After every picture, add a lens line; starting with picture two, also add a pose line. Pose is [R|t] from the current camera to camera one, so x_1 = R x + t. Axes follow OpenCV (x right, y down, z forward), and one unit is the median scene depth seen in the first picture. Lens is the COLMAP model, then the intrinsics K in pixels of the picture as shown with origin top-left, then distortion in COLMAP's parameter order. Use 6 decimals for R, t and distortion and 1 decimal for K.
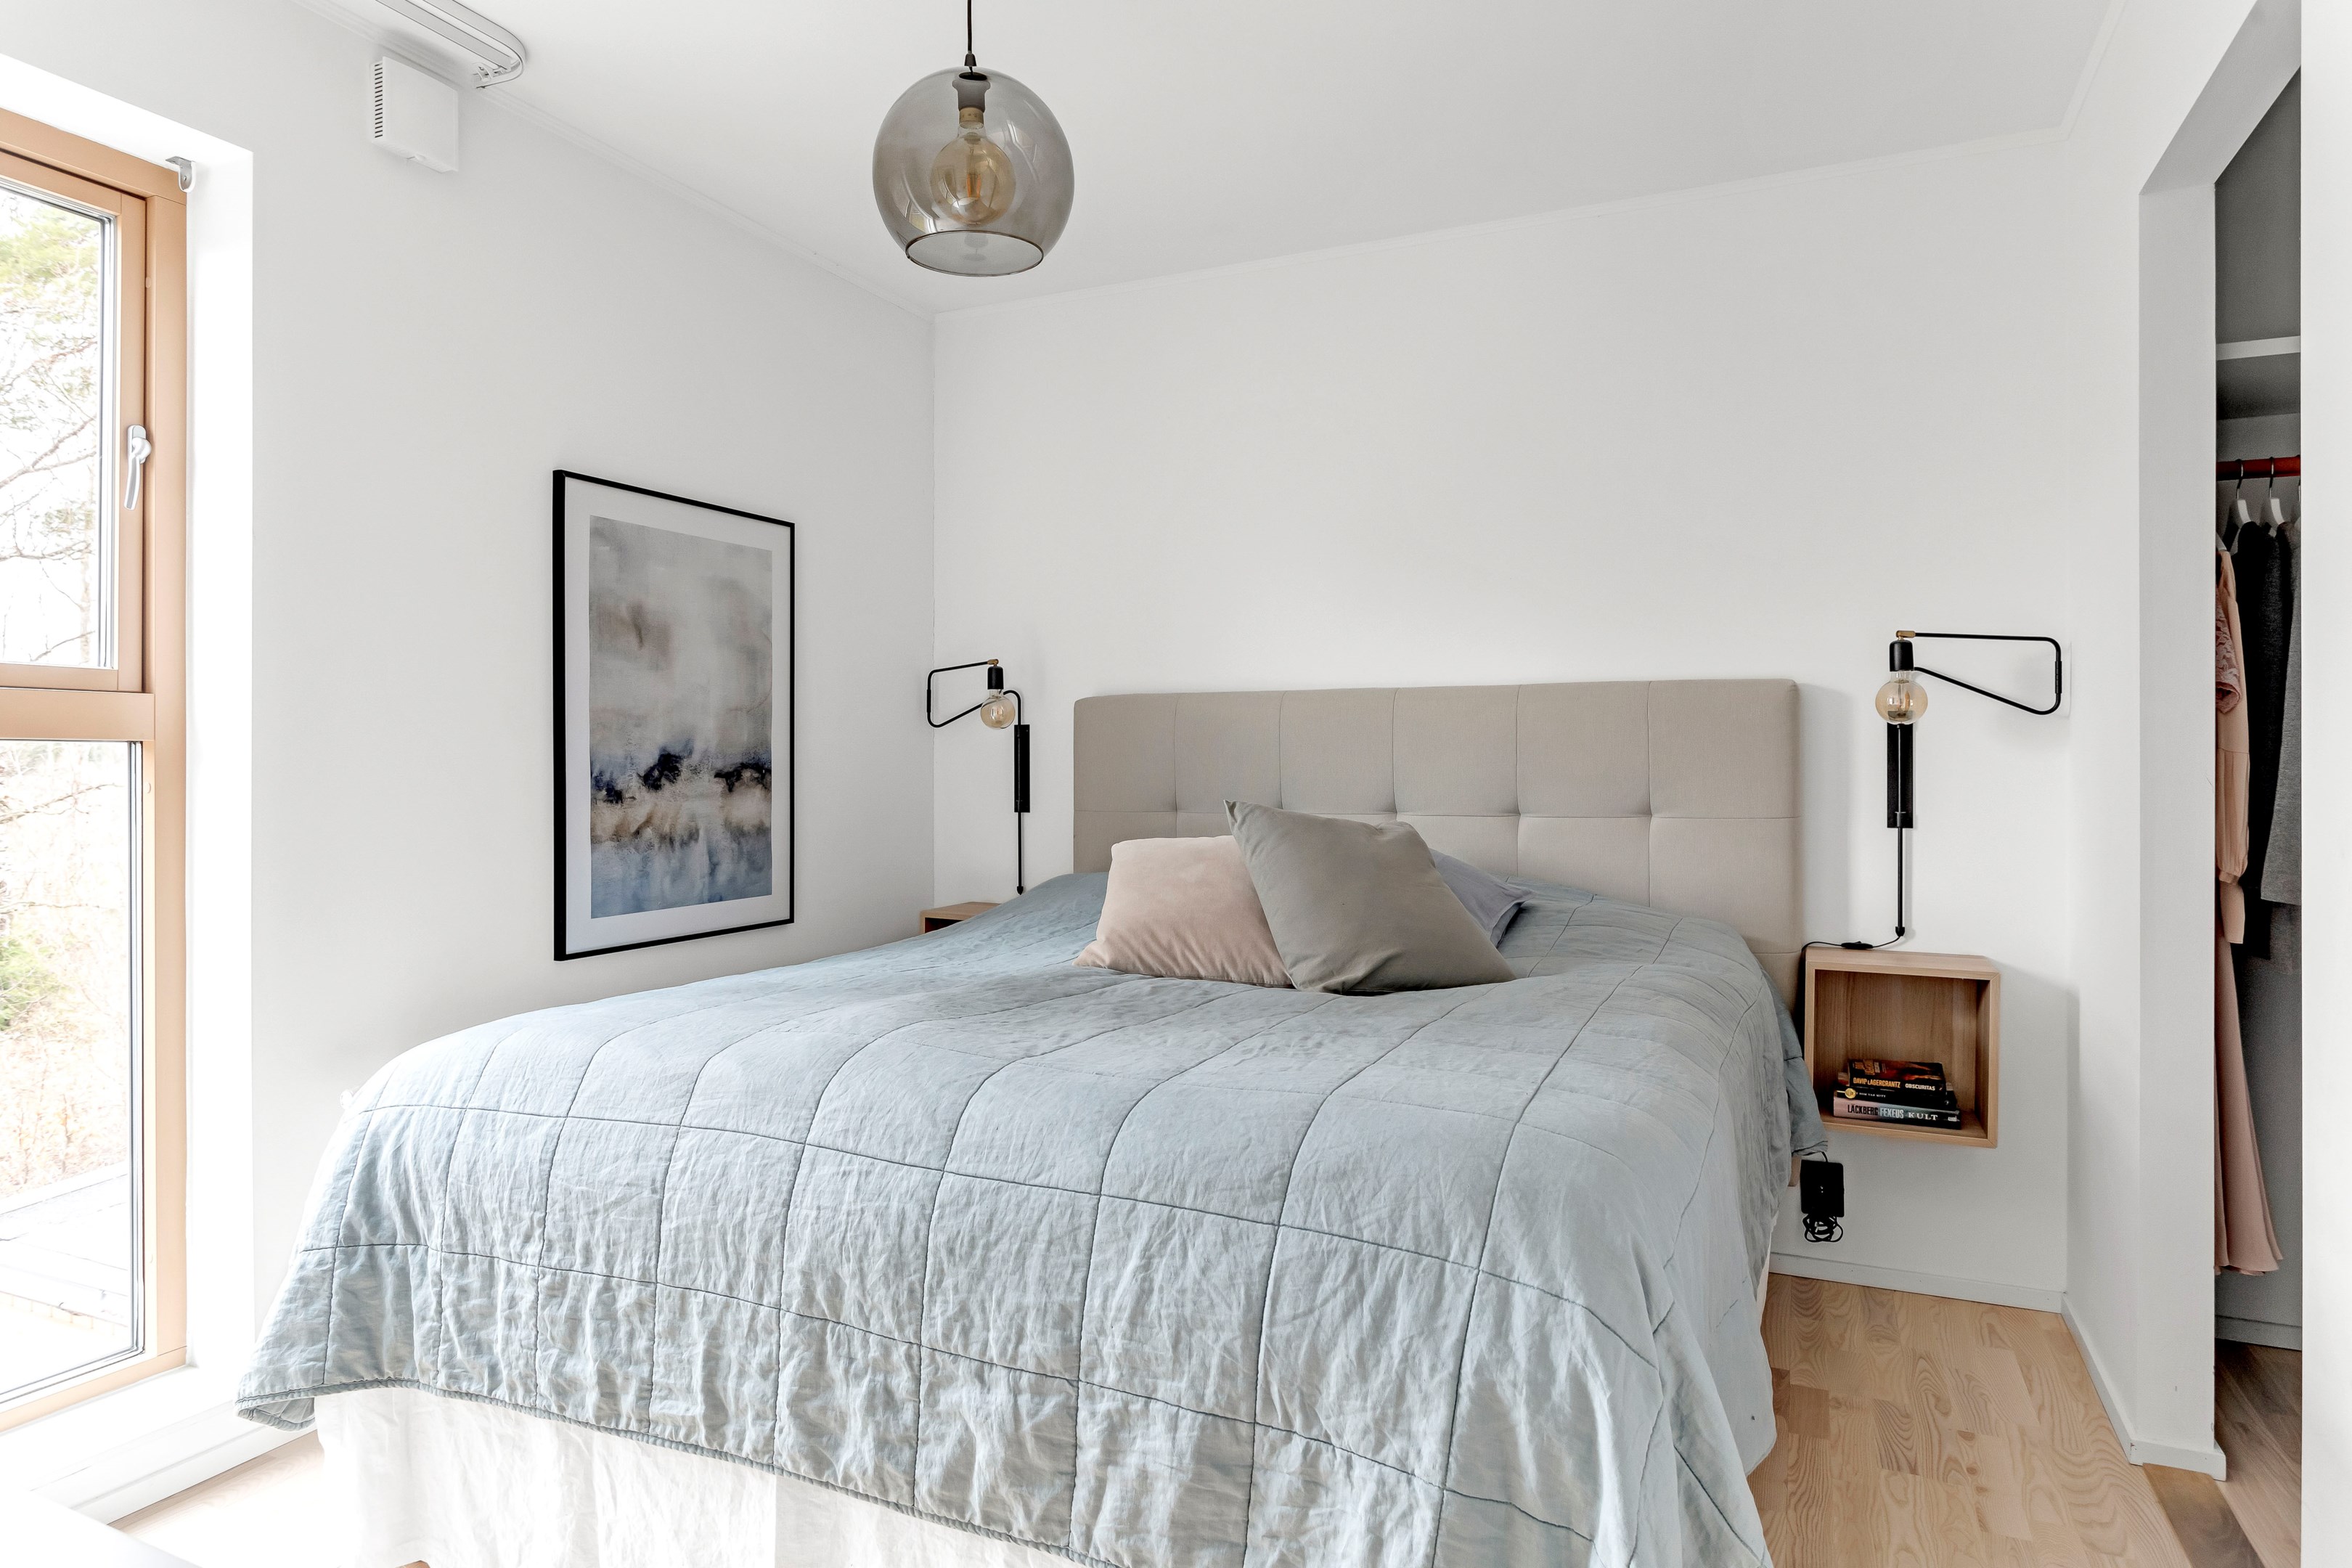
lens RADIAL K [[1377.3, 0, 1173.2], [0, 1377.3, 770.7], [0, 0, 1]] dist [-0.005386, -0.000588]
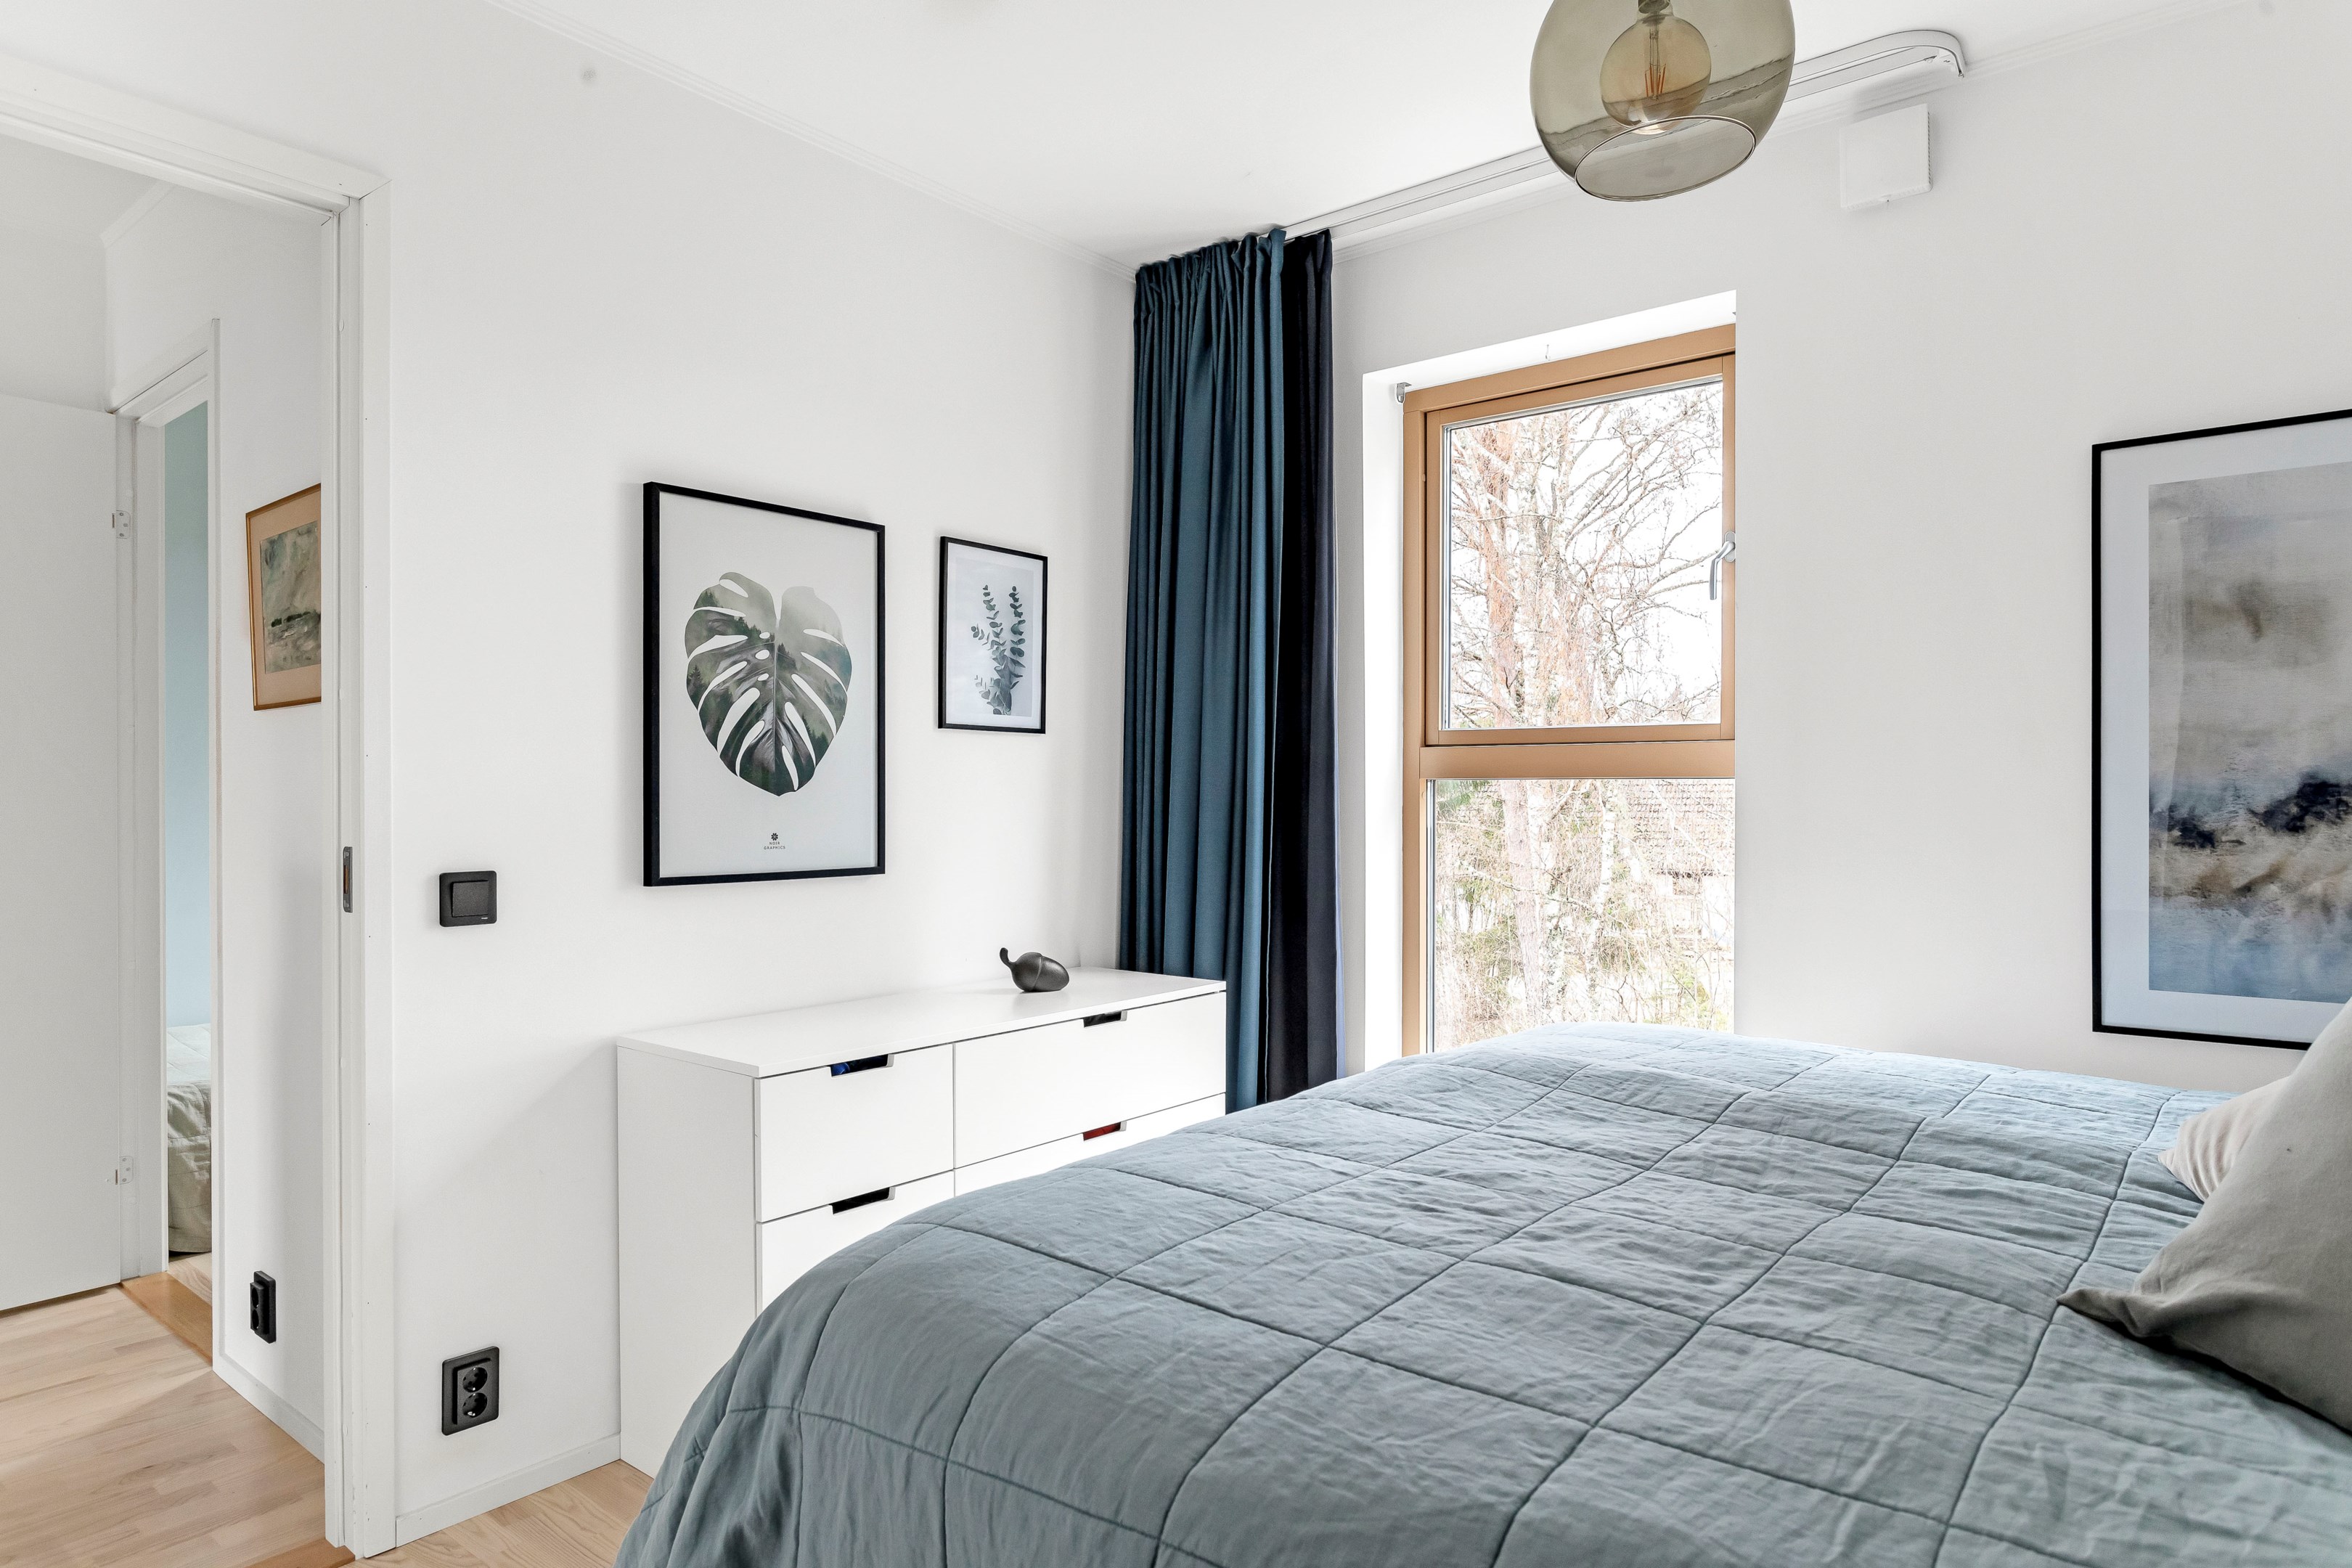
lens RADIAL K [[1377.3, 0, 1170.8], [0, 1377.3, 789.9], [0, 0, 1]] dist [-0.005386, -0.000588]
pose [[-0.265680, -0.001052, -0.964061, 0.480441], [-0.012924, 0.999913, 0.002470, -0.002853], [0.963975, 0.013116, -0.265670, 0.640172]]
